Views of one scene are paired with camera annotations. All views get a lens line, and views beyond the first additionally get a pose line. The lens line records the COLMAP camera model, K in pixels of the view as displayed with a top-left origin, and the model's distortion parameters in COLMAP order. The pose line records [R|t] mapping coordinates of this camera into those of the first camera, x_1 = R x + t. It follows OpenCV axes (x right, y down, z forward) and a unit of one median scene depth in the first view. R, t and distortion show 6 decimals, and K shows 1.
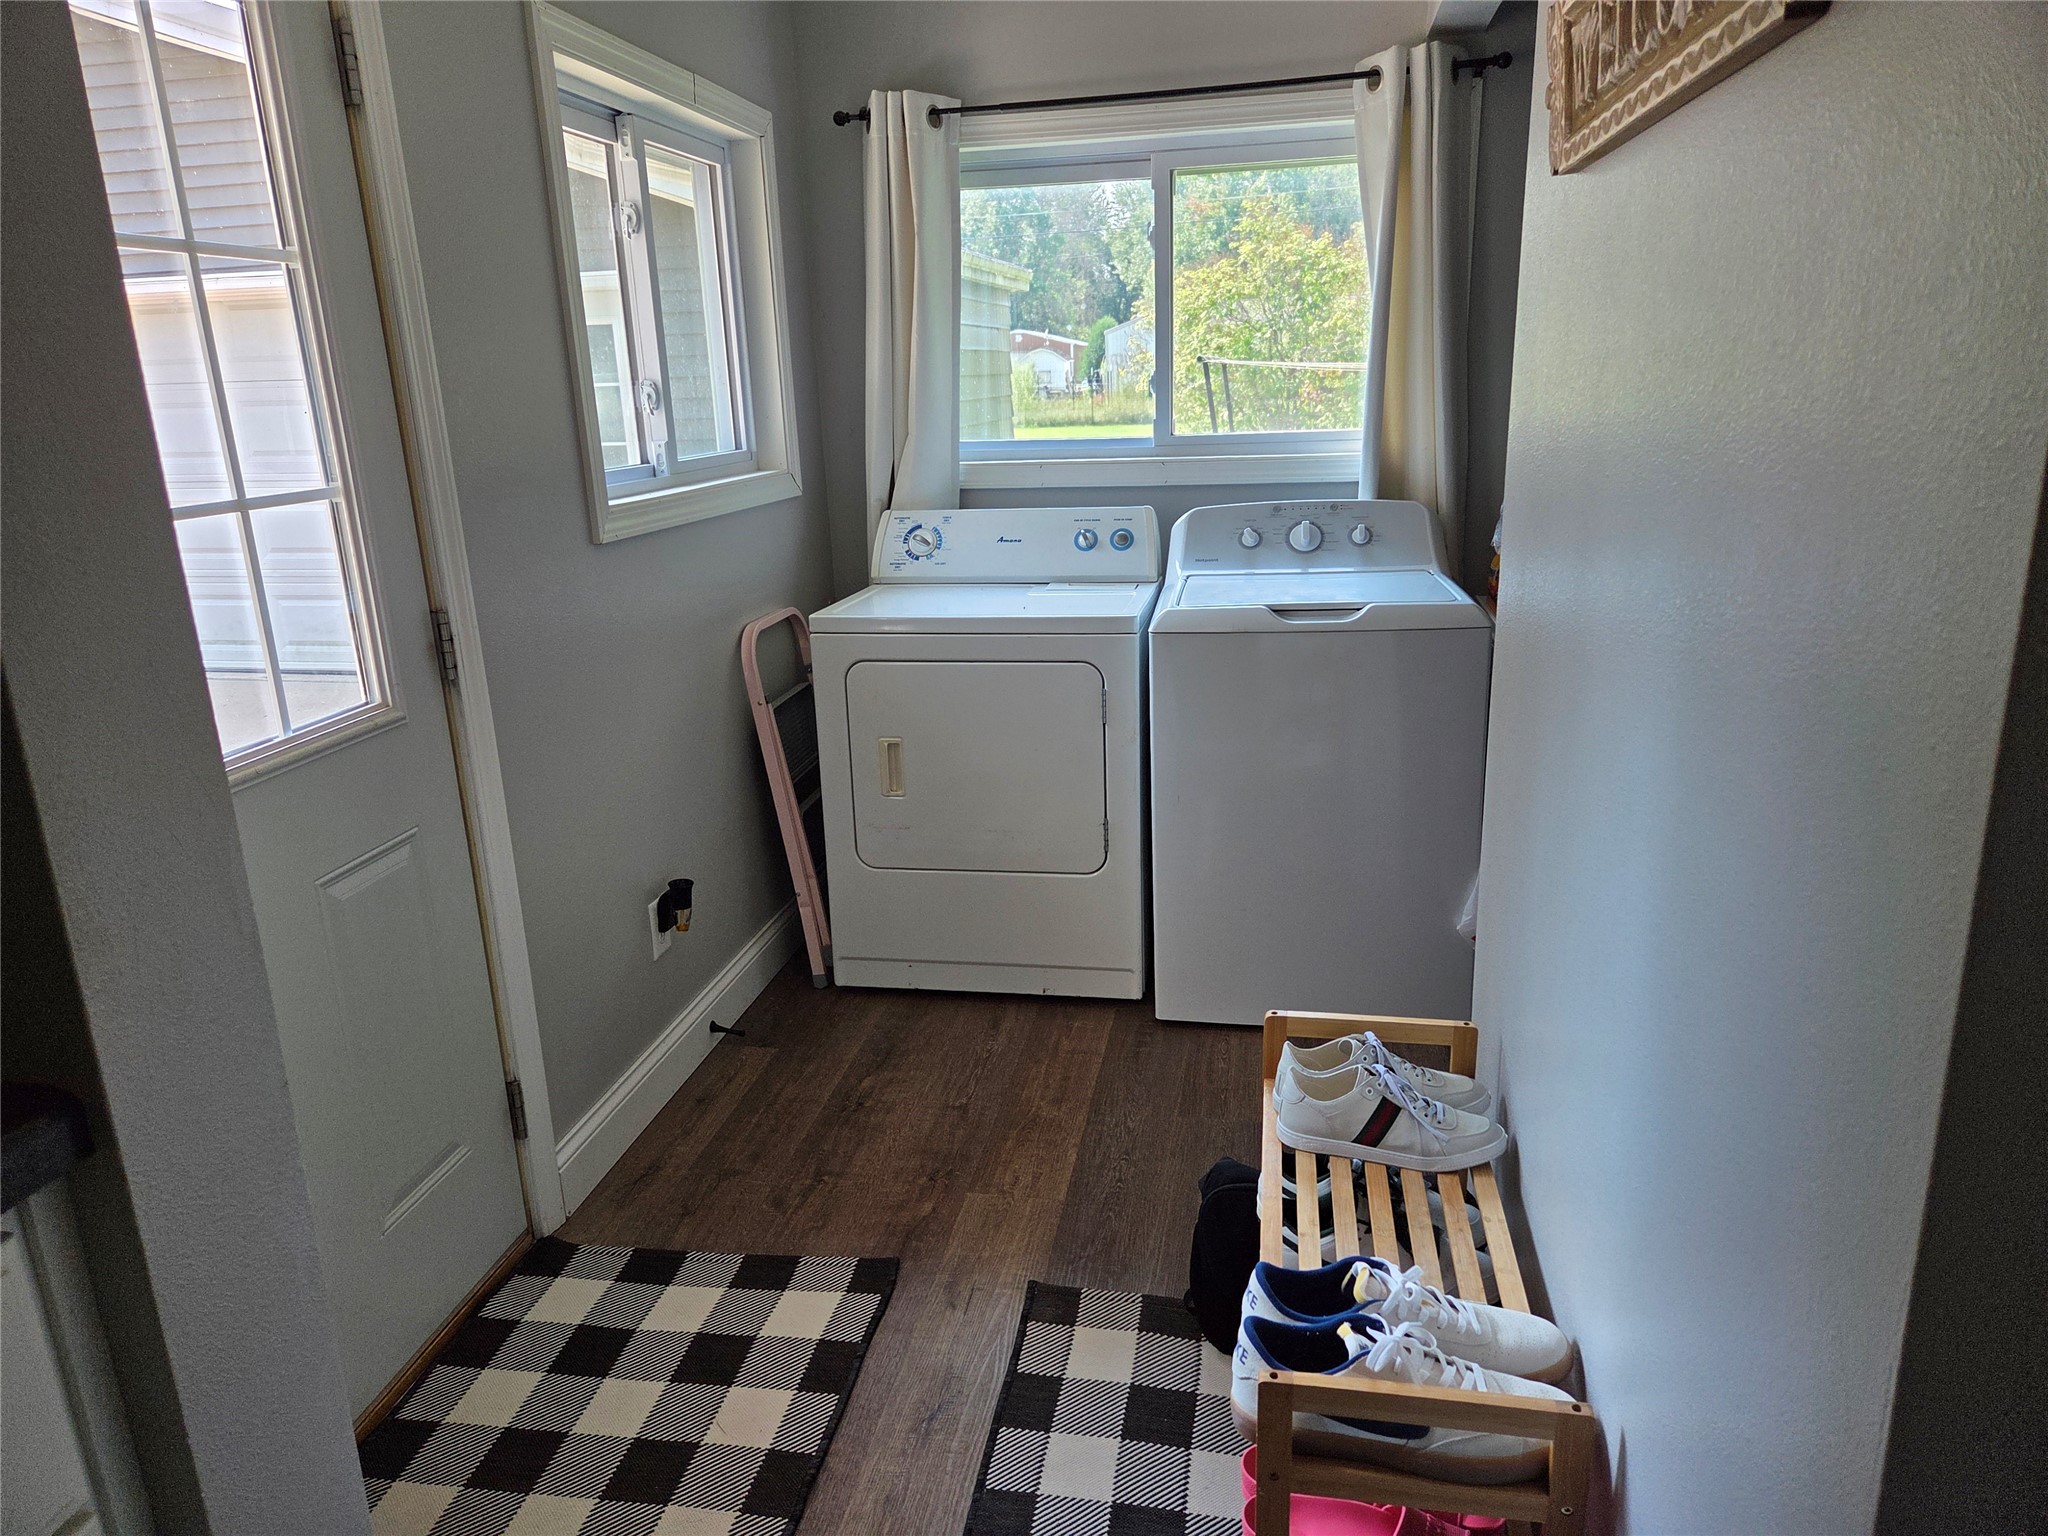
lens RADIAL K [[1373.8, 0, 1024.0], [0, 1373.8, 768.0], [0, 0, 1]] dist [0.049960, 0.000065]
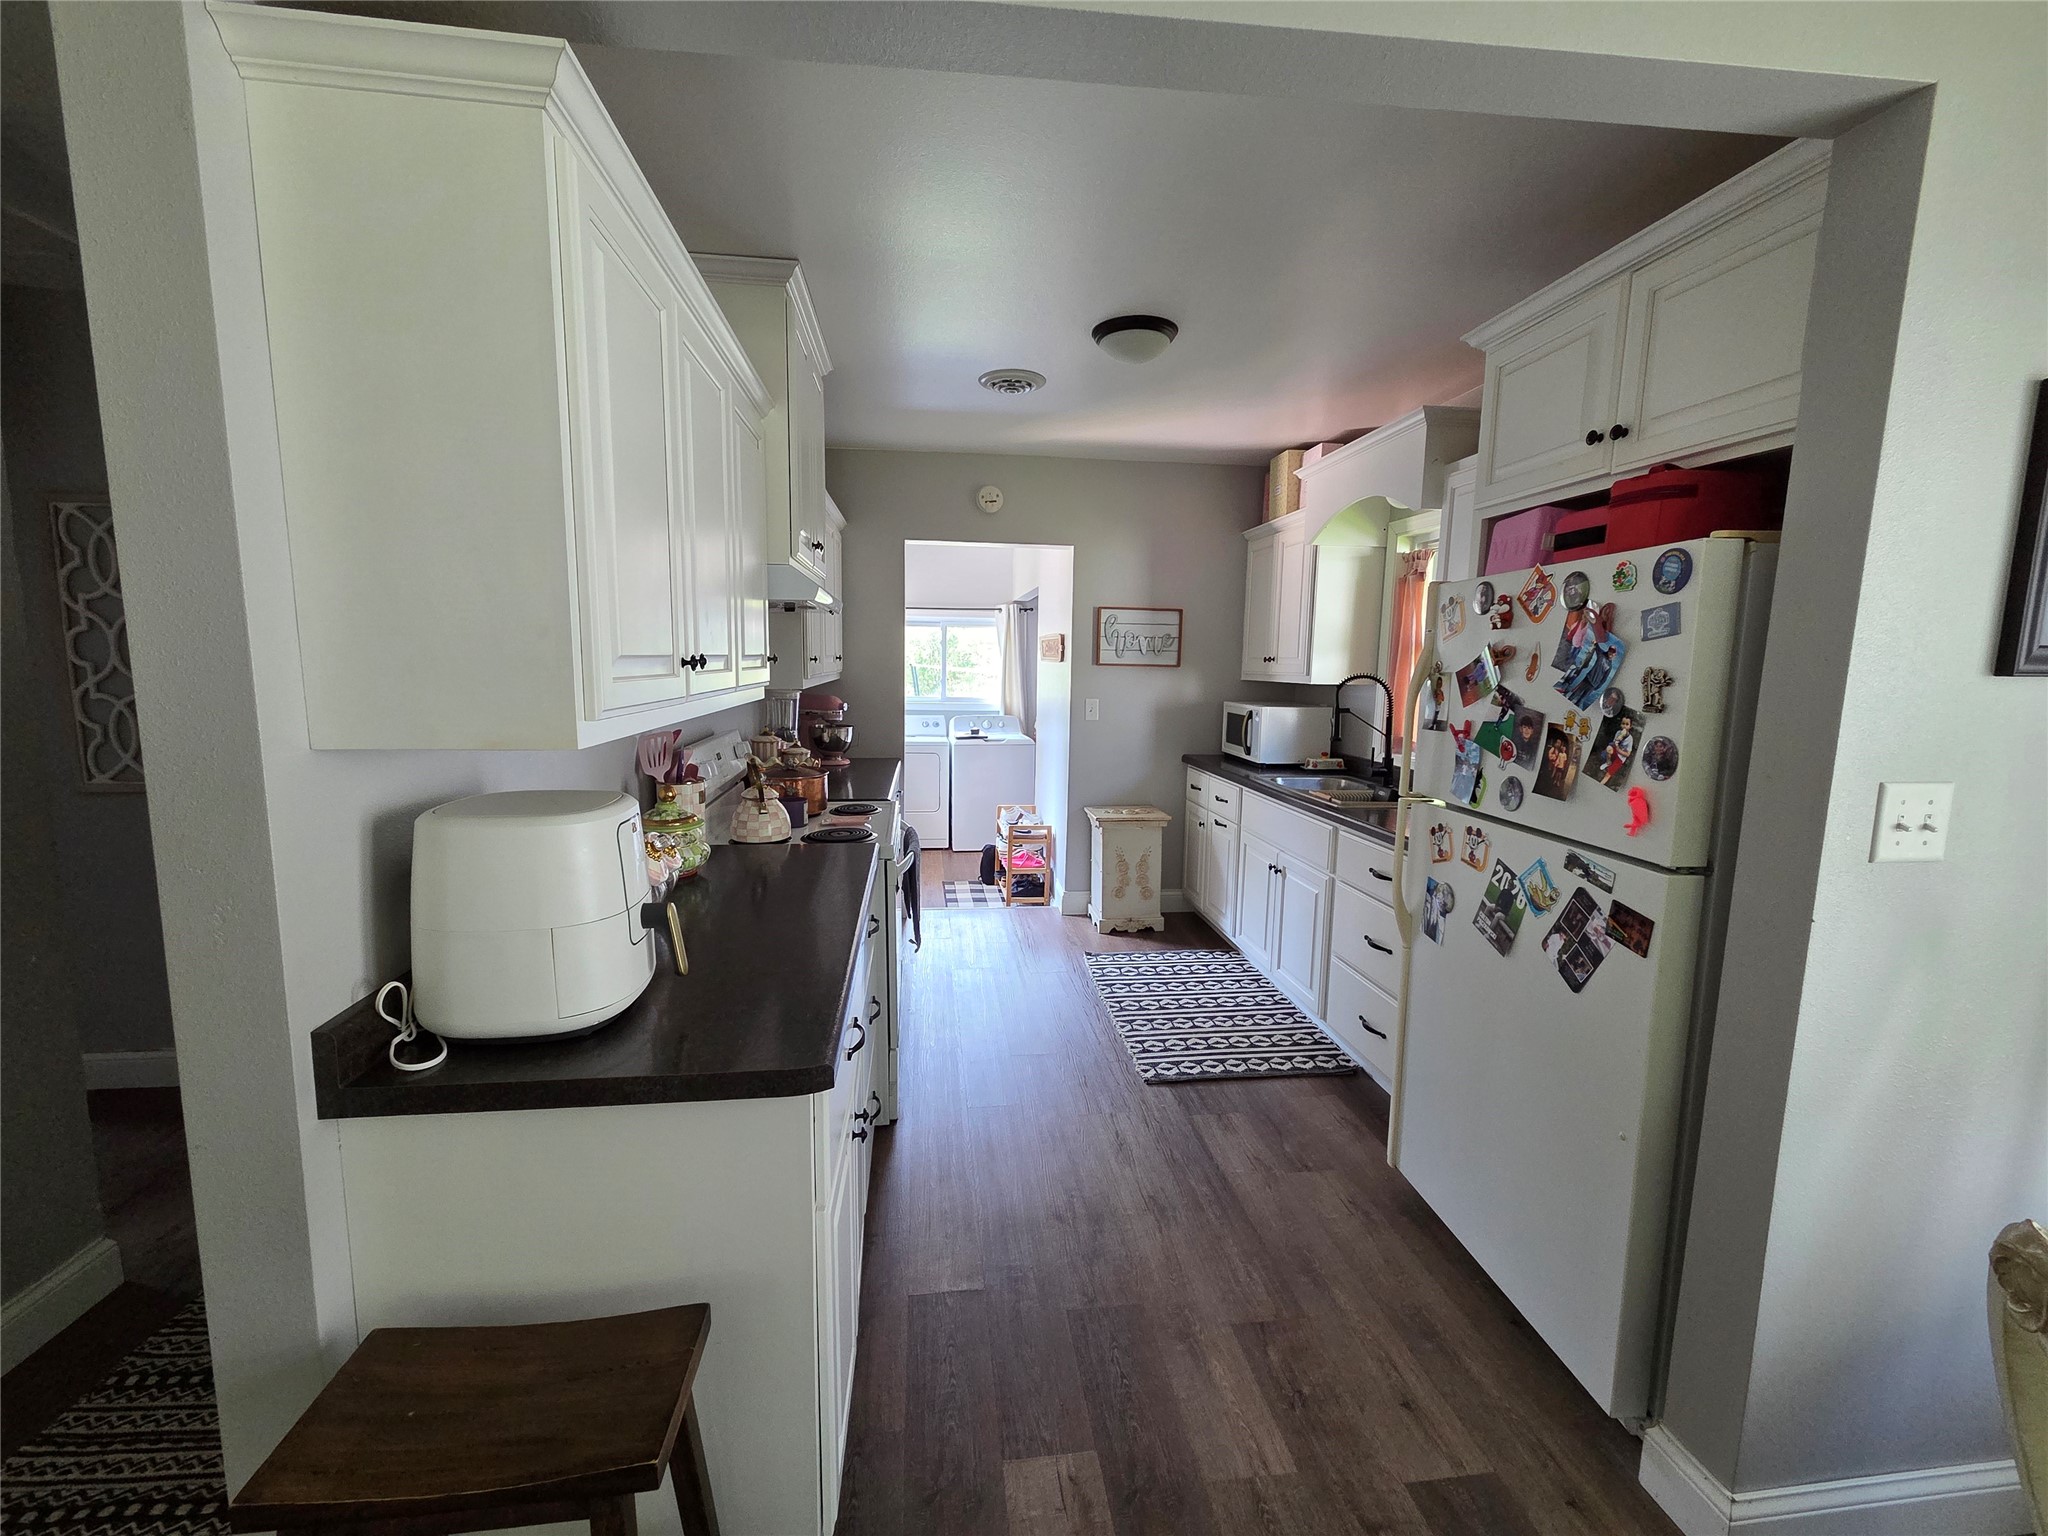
lens RADIAL K [[836.7, 0, 1021.0], [0, 836.7, 766.3], [0, 0, 1]] dist [0.003431, -0.000408]
pose [[0.952037, 0.014104, 0.305658, -0.409447], [0.036116, 0.986774, -0.158025, 0.313011], [-0.303844, 0.161484, 0.938936, -1.161201]]
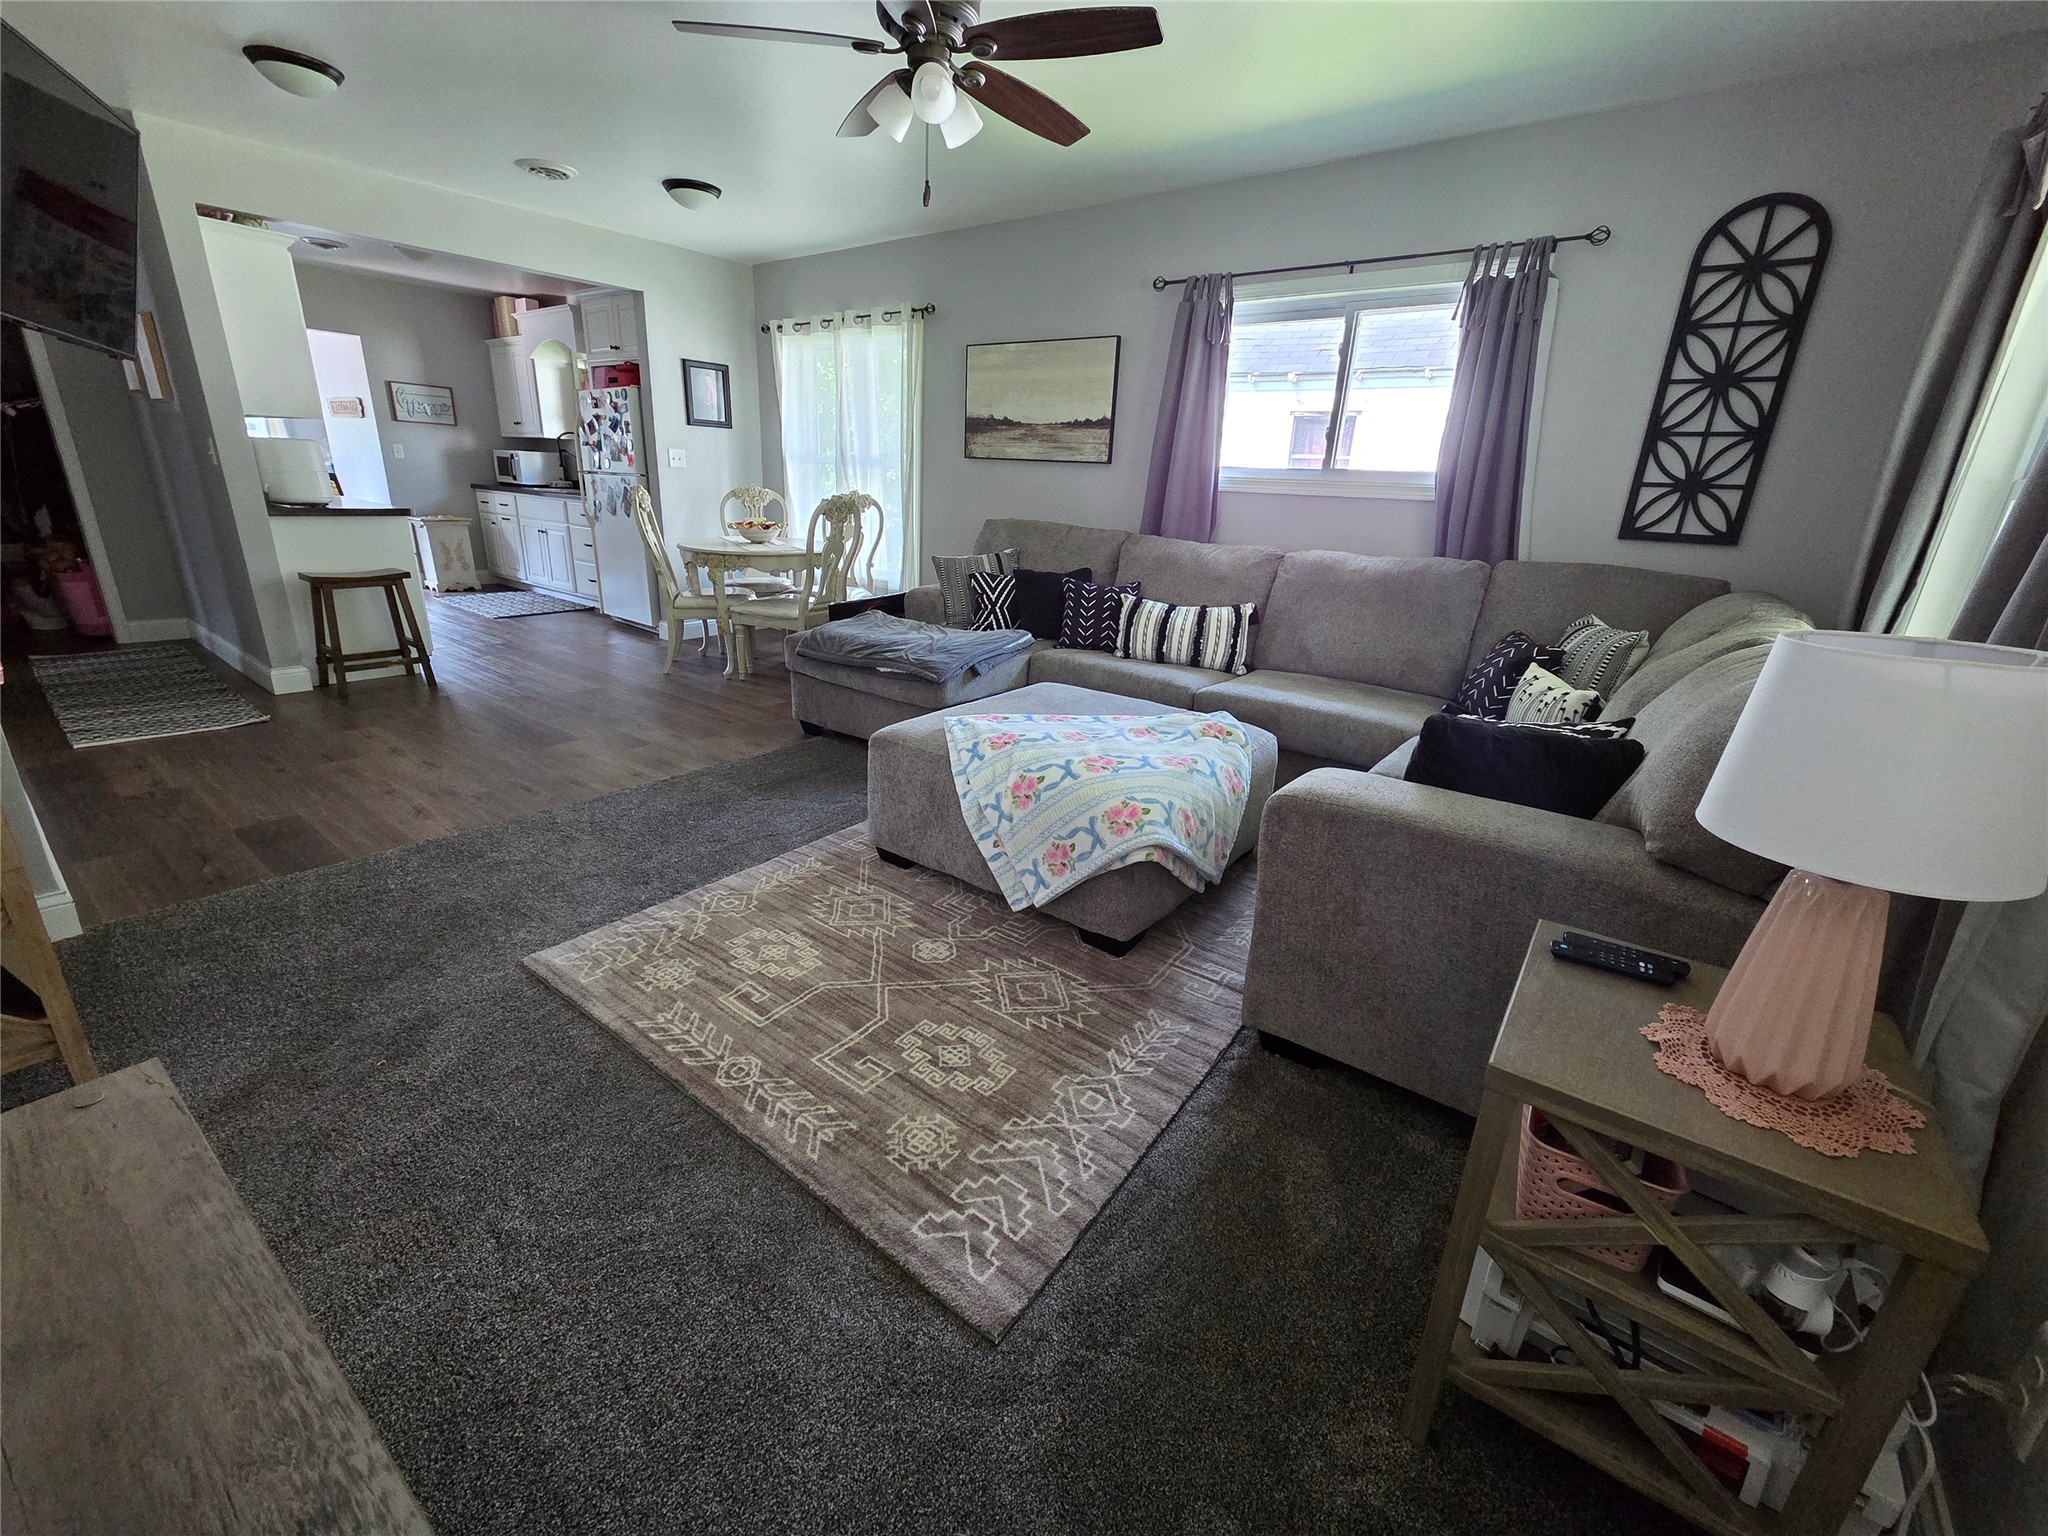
lens RADIAL K [[836.7, 0, 1021.0], [0, 836.7, 766.3], [0, 0, 1]] dist [0.003431, -0.000408]
pose [[0.450113, -0.230206, 0.862788, -1.820347], [0.190684, 0.968692, 0.158984, 1.095444], [-0.872375, 0.092959, 0.479918, -3.137233]]
